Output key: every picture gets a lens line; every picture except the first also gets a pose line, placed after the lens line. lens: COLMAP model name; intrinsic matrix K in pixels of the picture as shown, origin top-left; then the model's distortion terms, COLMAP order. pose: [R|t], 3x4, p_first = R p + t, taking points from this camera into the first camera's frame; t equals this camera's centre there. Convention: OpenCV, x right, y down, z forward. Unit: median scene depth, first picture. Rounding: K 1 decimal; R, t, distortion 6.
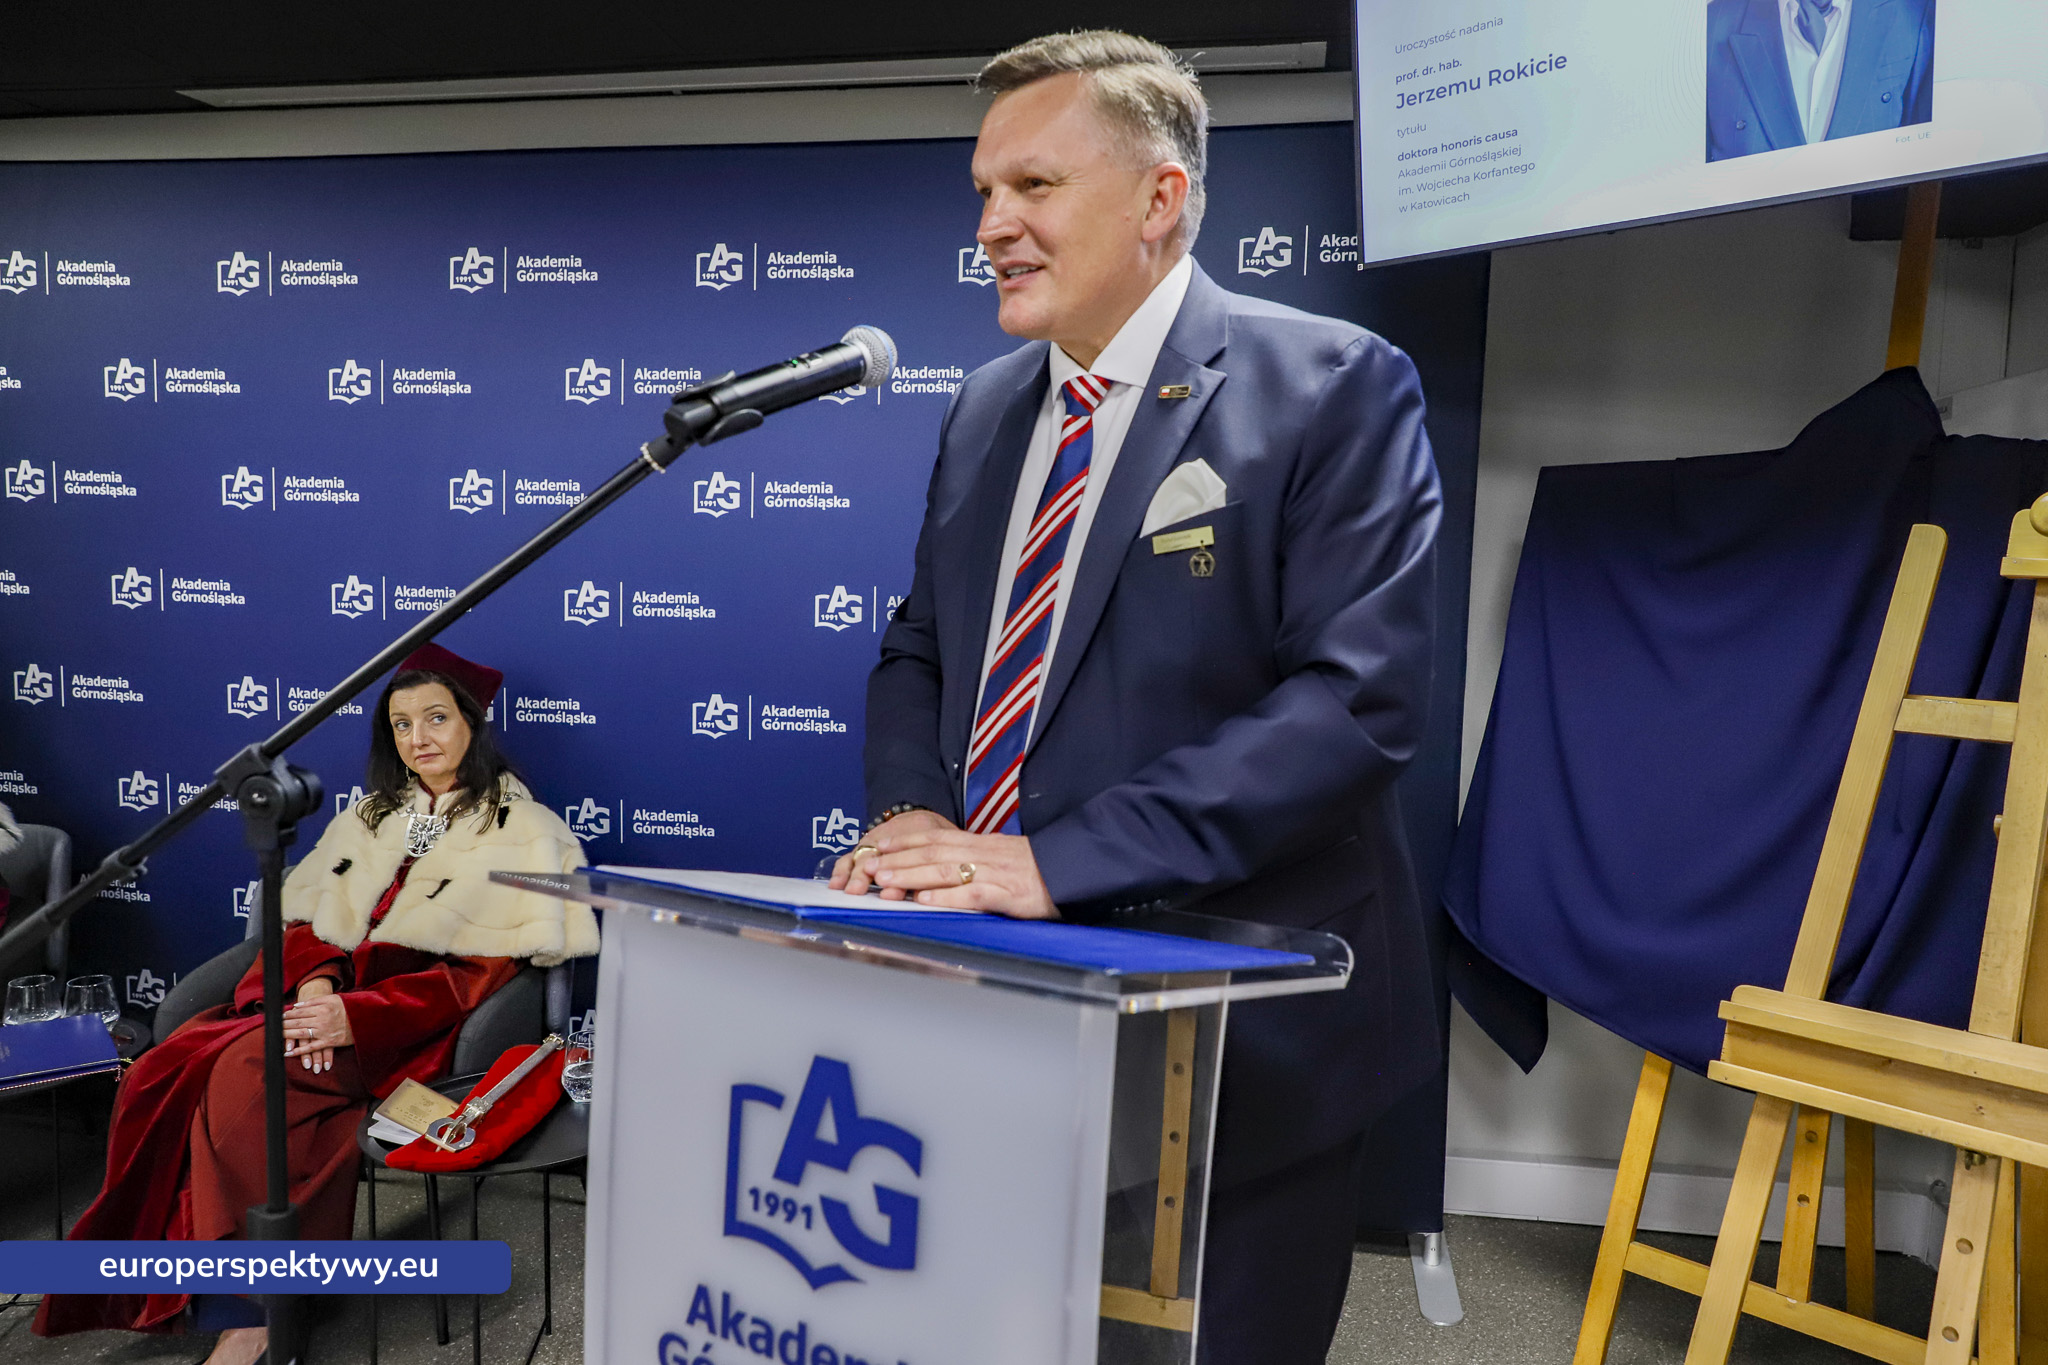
lens RADIAL K [[1385.9, 0, 1050.0], [0, 1385.9, 683.8], [0, 0, 1]] dist [-0.001107, -0.001065]
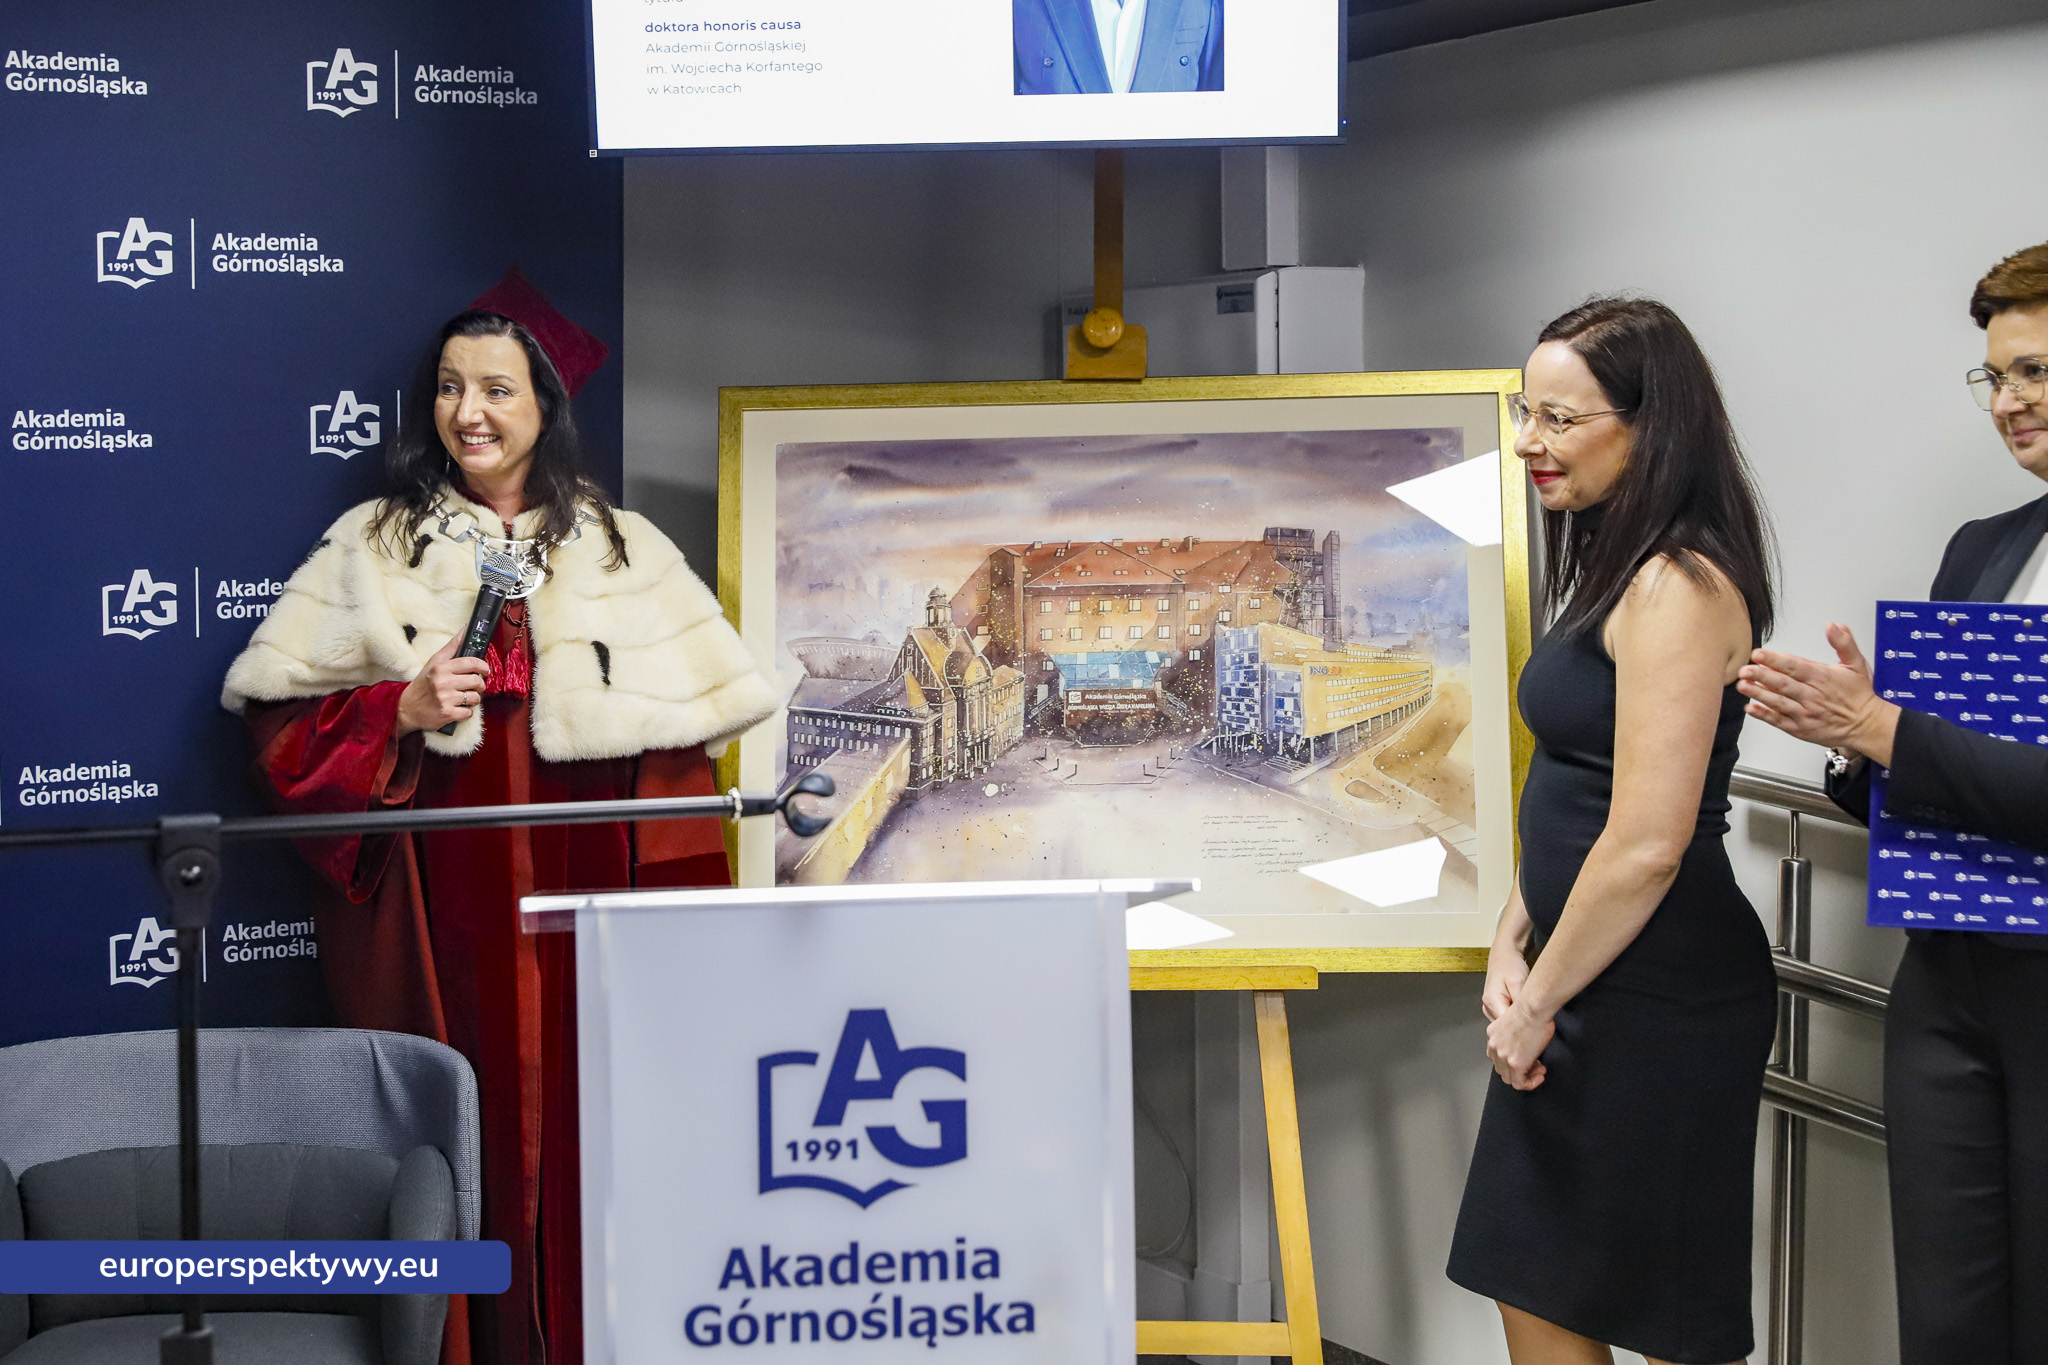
lens RADIAL K [[3024.7, 0, 879.8], [0, 3024.7, 679.1], [0, 0, 1]] dist [0.013824, -0.013664]
pose [[0.778780, -0.073937, 0.622925, -0.984037], [0.077033, 0.996786, 0.022005, -0.036261], [-0.622550, 0.030849, 0.781972, -0.583063]]
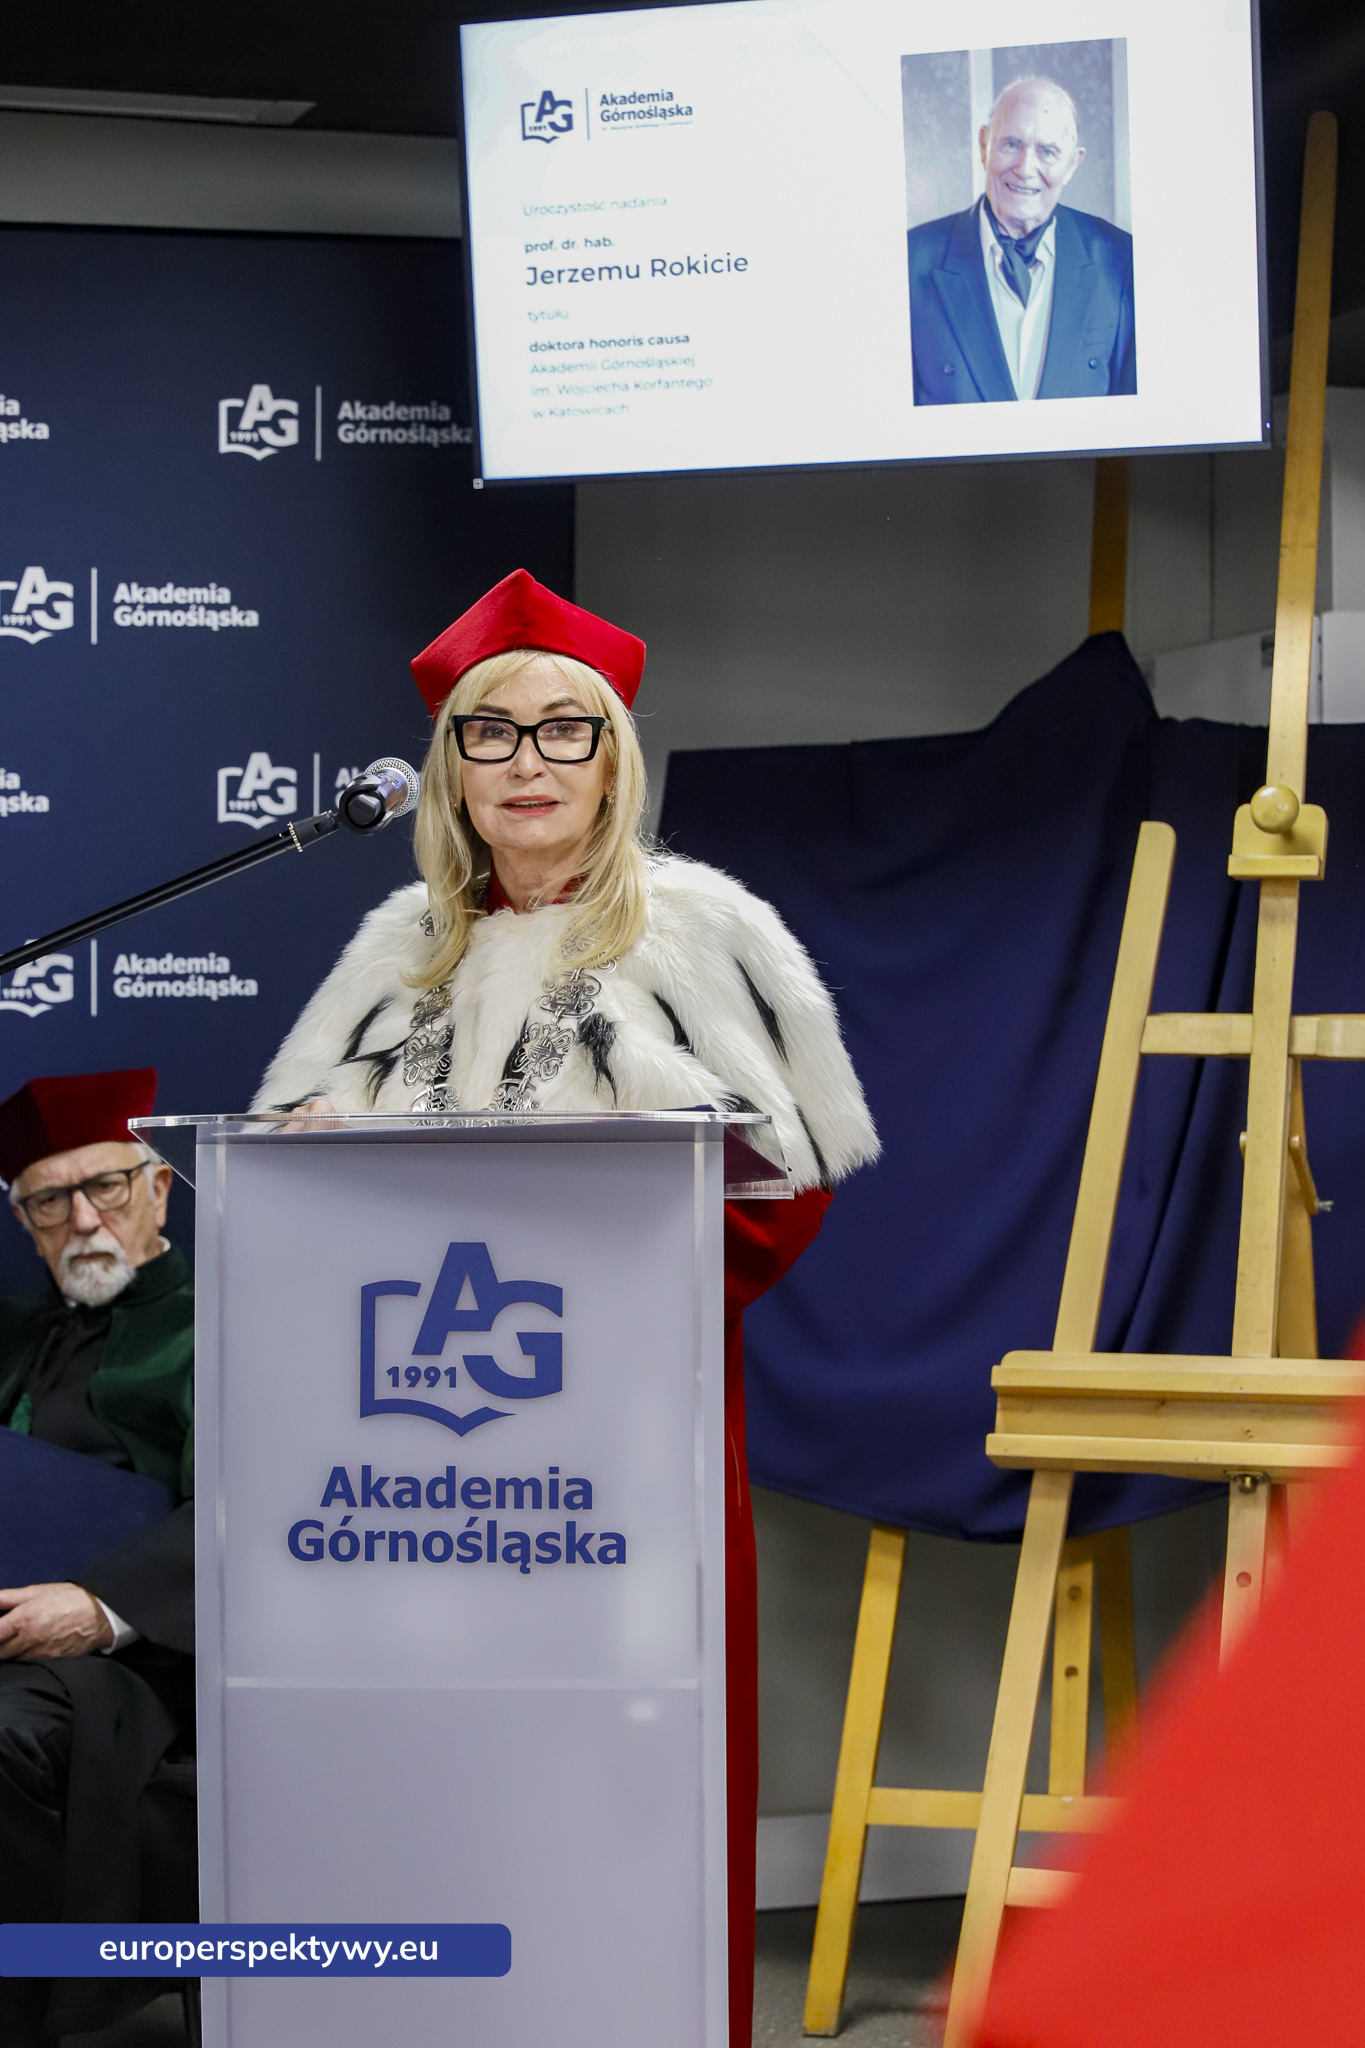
lens RADIAL K [[4274.5, 0, 622.3], [0, 4274.5, 1216.8], [0, 0, 1]] dist [0.043206, 0.020136]
pose [[0.893926, -0.044501, 0.446001, -0.981146], [0.062021, 0.997768, -0.024754, 0.199022], [-0.443904, 0.049790, 0.894690, -1.396105]]
